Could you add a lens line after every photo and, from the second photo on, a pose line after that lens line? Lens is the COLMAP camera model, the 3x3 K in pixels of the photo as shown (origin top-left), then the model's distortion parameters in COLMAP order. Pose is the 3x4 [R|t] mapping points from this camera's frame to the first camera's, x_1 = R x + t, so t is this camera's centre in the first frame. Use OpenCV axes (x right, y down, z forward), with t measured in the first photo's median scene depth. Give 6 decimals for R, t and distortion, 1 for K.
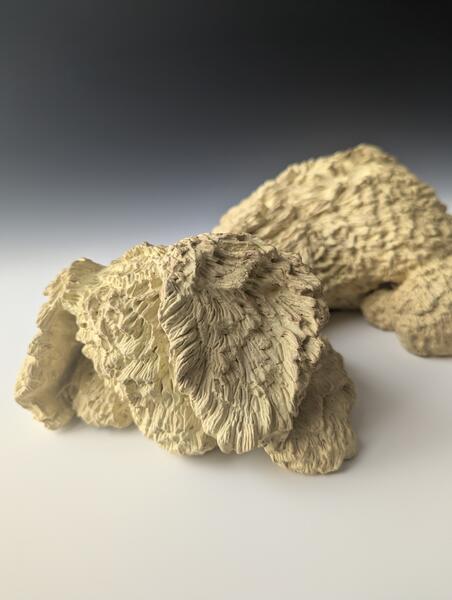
lens RADIAL K [[467.5, 0, 225.5], [0, 467.5, 301.5], [0, 0, 1]] dist [-0.010157, -0.006899]
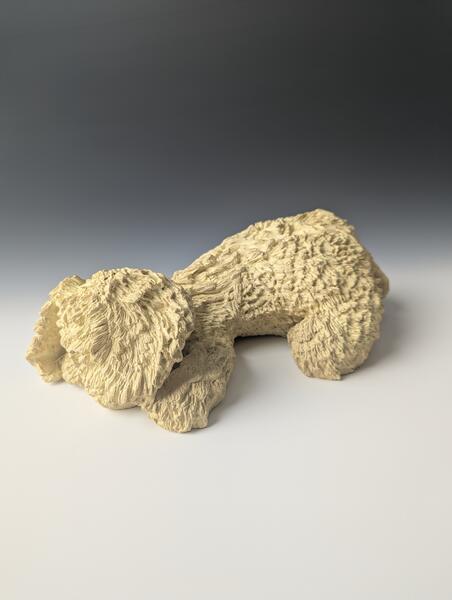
lens RADIAL K [[467.5, 0, 226.8], [0, 467.5, 298.4], [0, 0, 1]] dist [-0.010157, -0.006899]
pose [[0.955653, 0.109433, -0.273407, 0.623101], [-0.127508, 0.990617, -0.049184, -0.004426], [0.265459, 0.081864, 0.960640, -0.382034]]
